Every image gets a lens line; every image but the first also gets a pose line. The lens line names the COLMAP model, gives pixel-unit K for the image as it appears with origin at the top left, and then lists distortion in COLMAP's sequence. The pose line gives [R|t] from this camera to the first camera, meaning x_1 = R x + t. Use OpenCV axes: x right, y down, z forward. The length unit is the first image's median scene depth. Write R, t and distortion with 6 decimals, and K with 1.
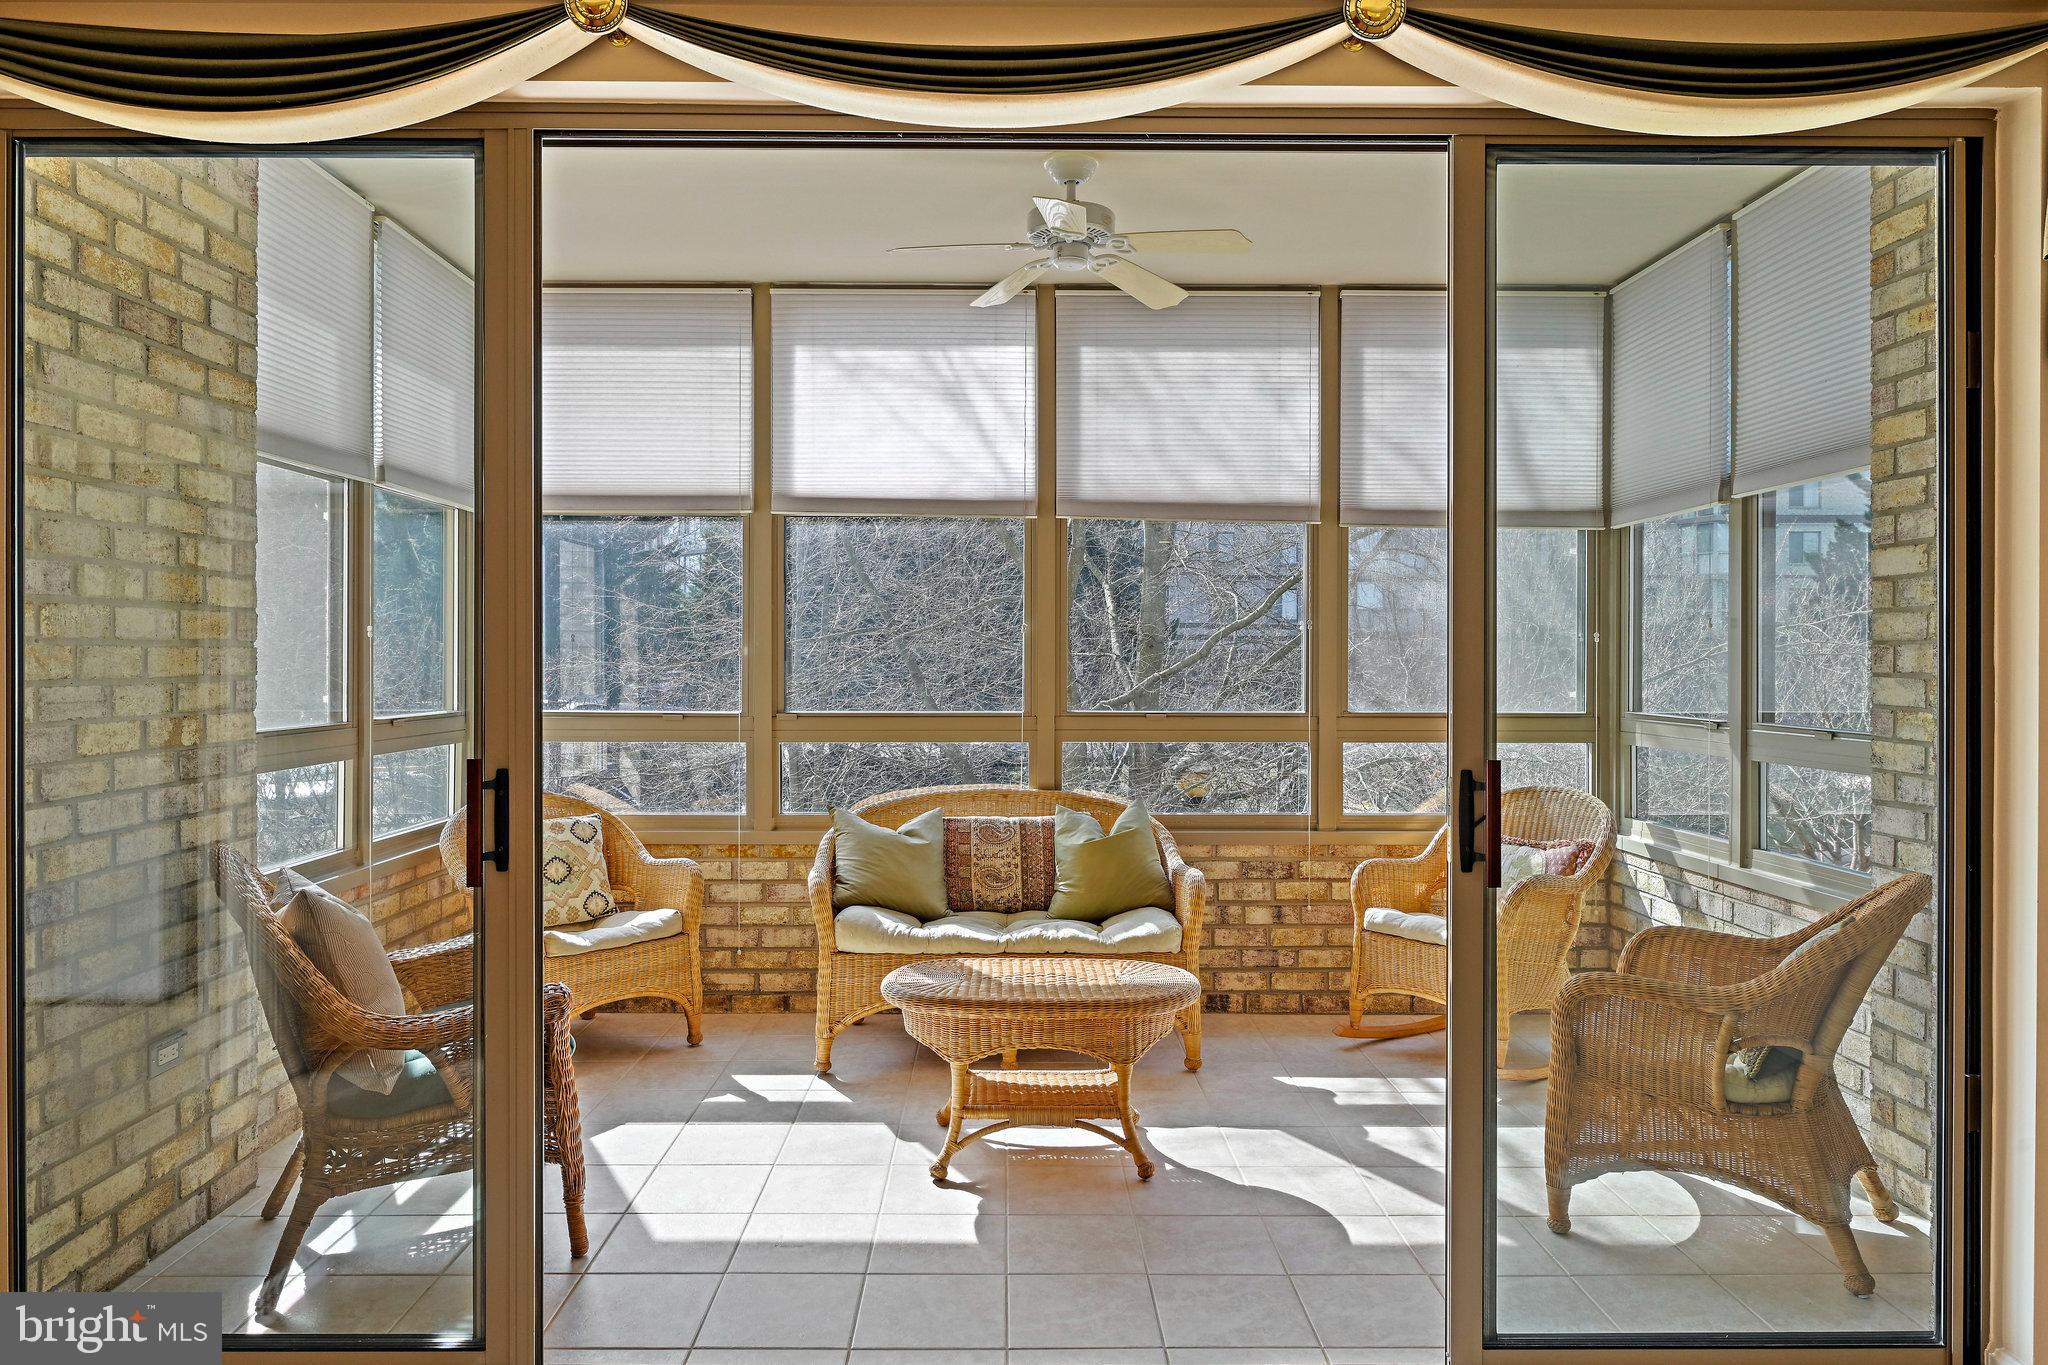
lens RADIAL K [[1349.4, 0, 1025.0], [0, 1349.4, 655.3], [0, 0, 1]] dist [0.003862, 0.001810]
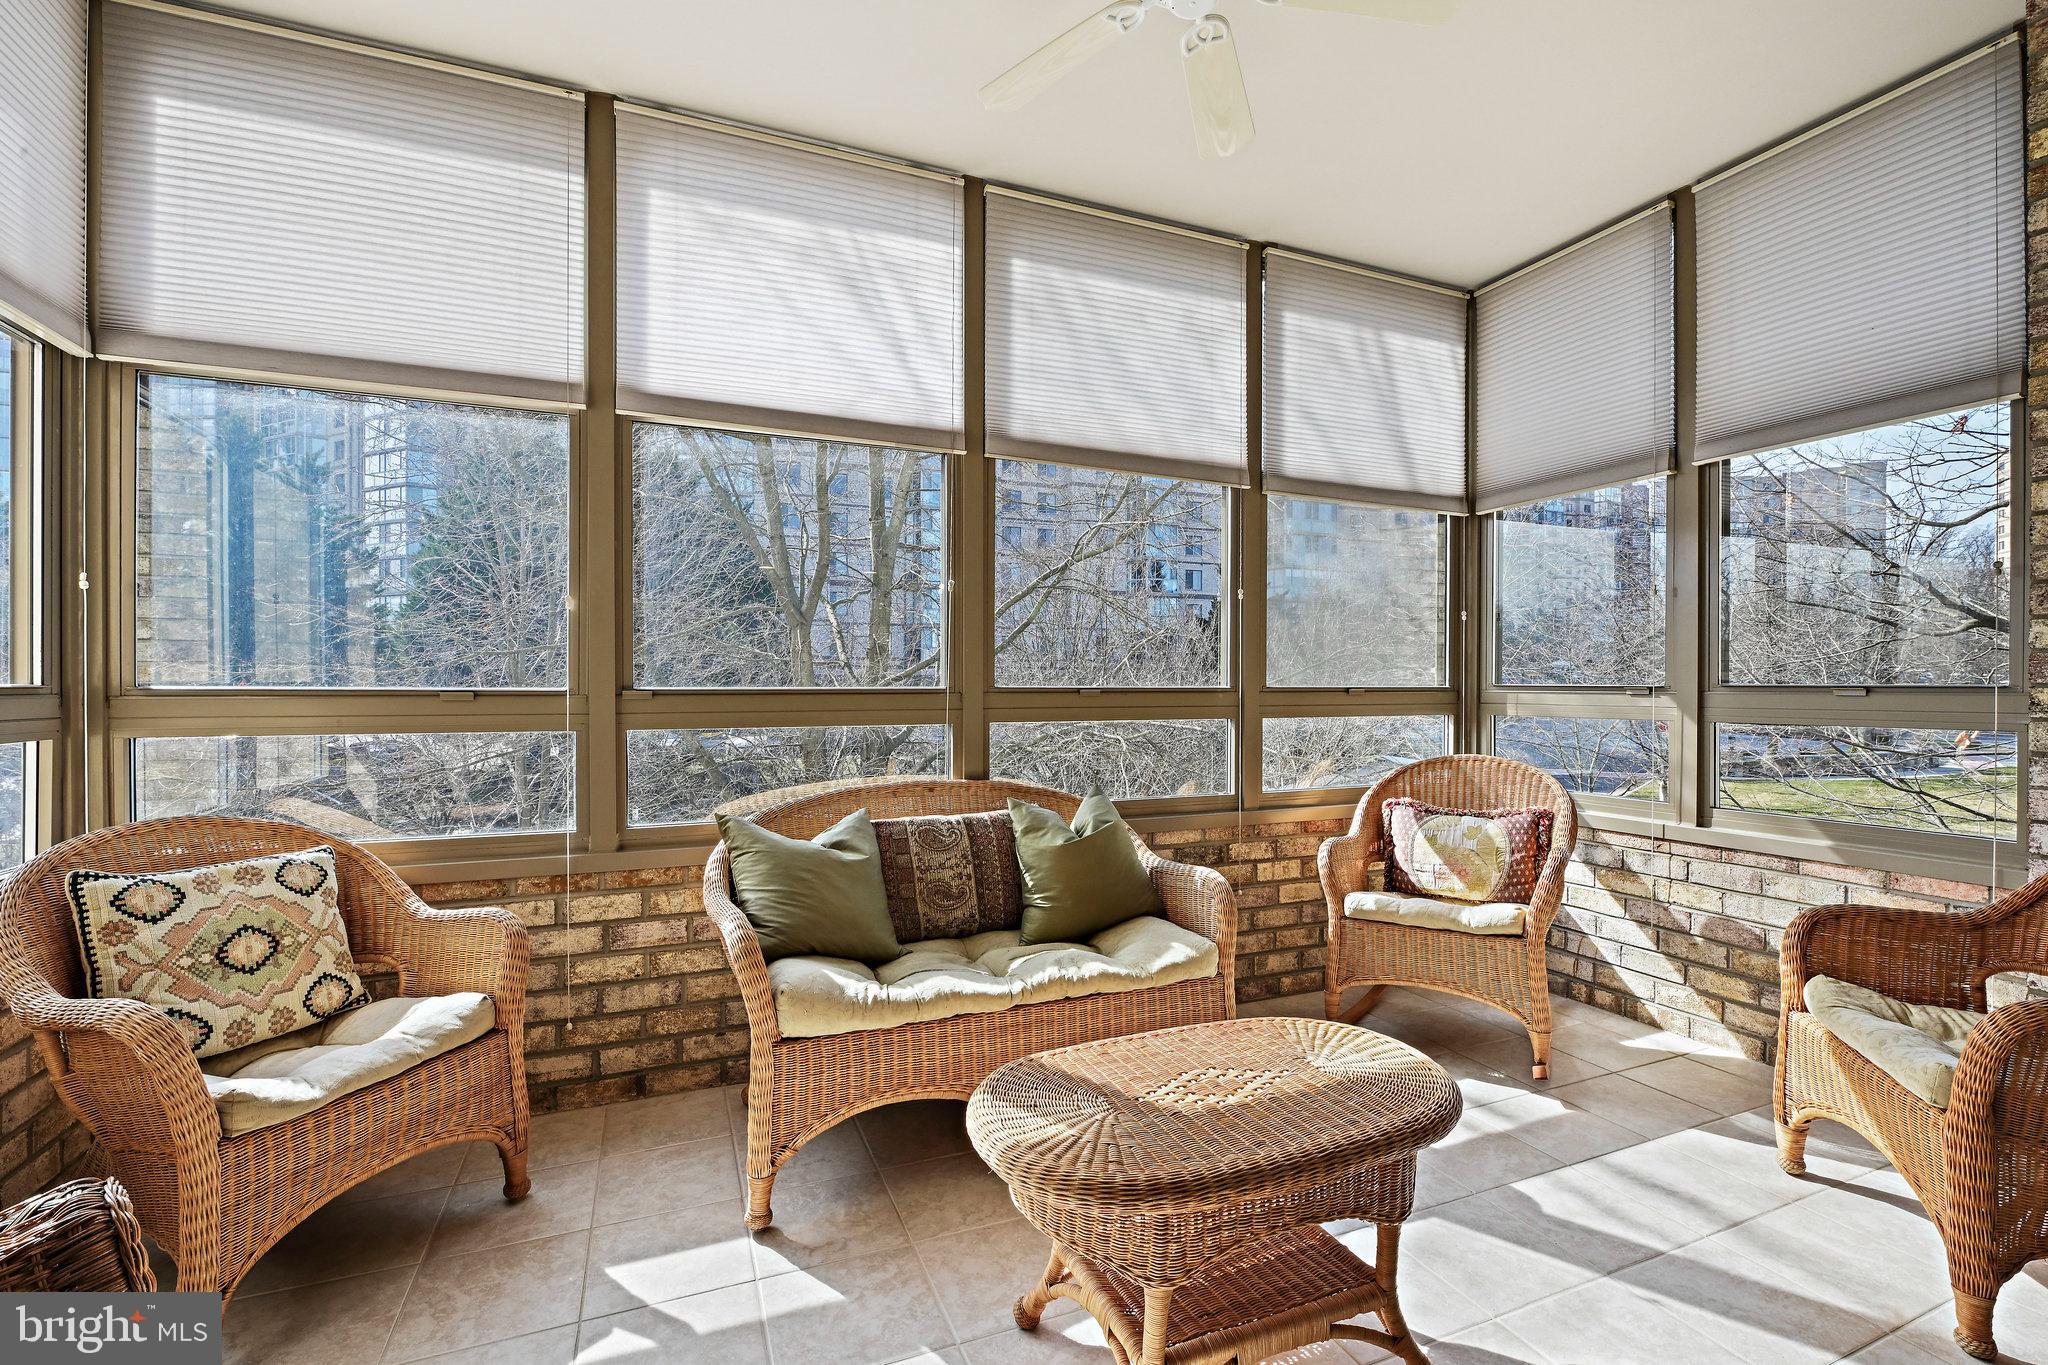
lens RADIAL K [[887.6, 0, 1020.8], [0, 887.6, 689.4], [0, 0, 1]] dist [-0.008412, -0.000443]
pose [[0.928204, -0.003549, 0.372055, -0.164373], [0.001468, 0.999982, 0.005877, 0.040854], [-0.372069, -0.004909, 0.928192, 0.483121]]
